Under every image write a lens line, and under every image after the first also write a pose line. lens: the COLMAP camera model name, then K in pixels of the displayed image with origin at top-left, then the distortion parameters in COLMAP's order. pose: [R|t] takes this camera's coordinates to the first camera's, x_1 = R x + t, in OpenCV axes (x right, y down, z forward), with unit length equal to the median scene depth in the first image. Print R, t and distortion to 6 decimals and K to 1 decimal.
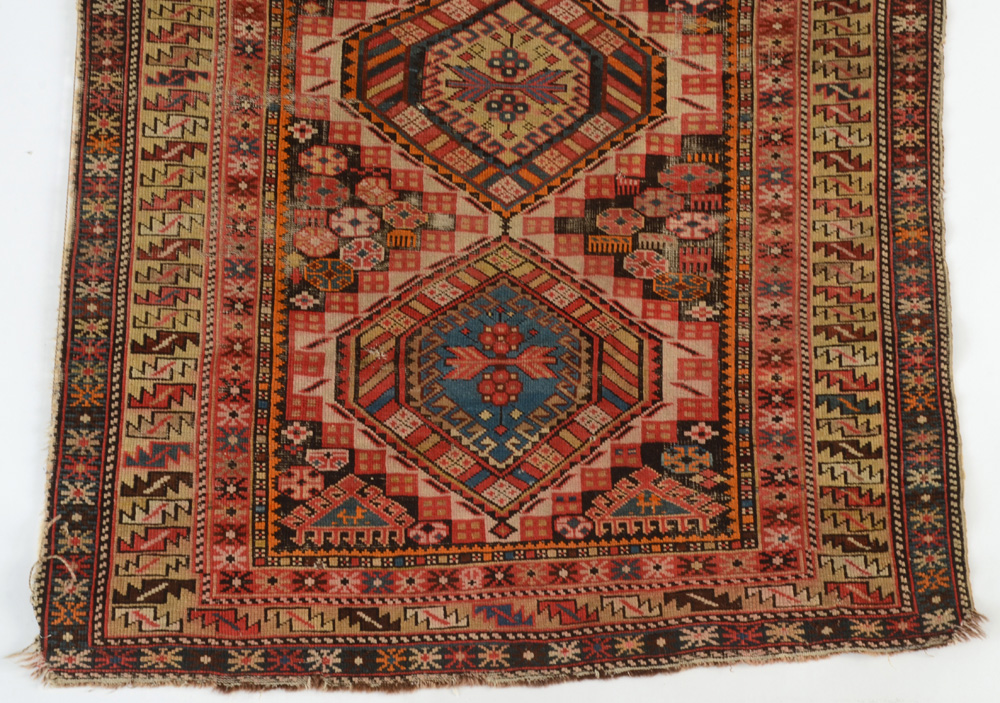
lens RADIAL K [[2418.3, 0, 506.1], [0, 2418.3, 310.5], [0, 0, 1]] dist [0.587592, 0.000000]
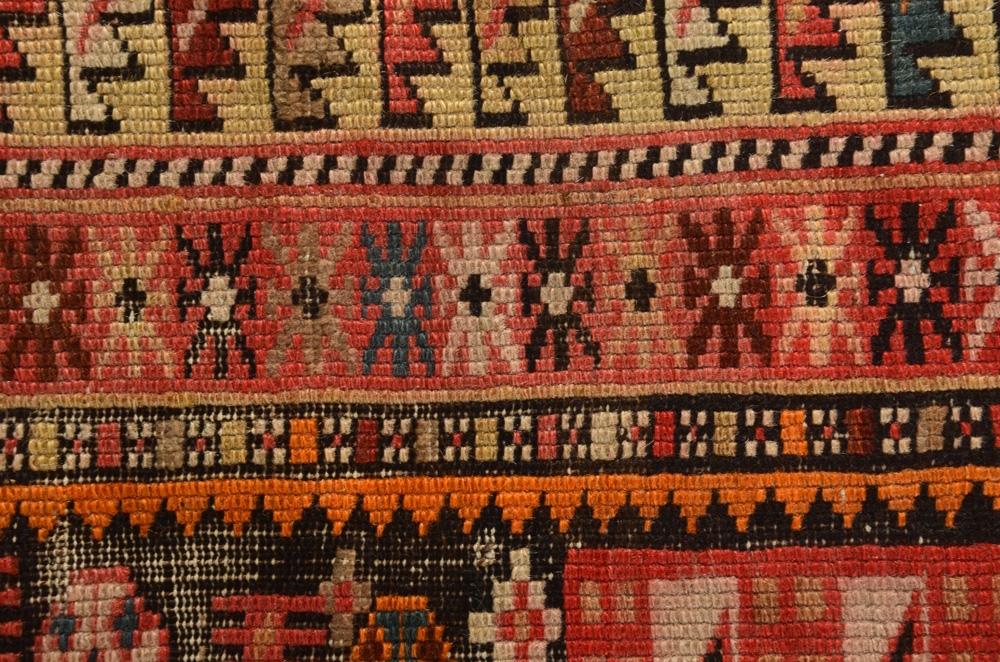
lens RADIAL K [[2632.3, 0, 503.8], [0, 2632.3, 325.6], [0, 0, 1]] dist [0.501435, 0.000000]
pose [[-0.045901, -0.994929, 0.089499, 0.086657], [0.972550, -0.024049, 0.231447, -0.054712], [-0.228121, 0.097665, 0.968722, 0.771674]]
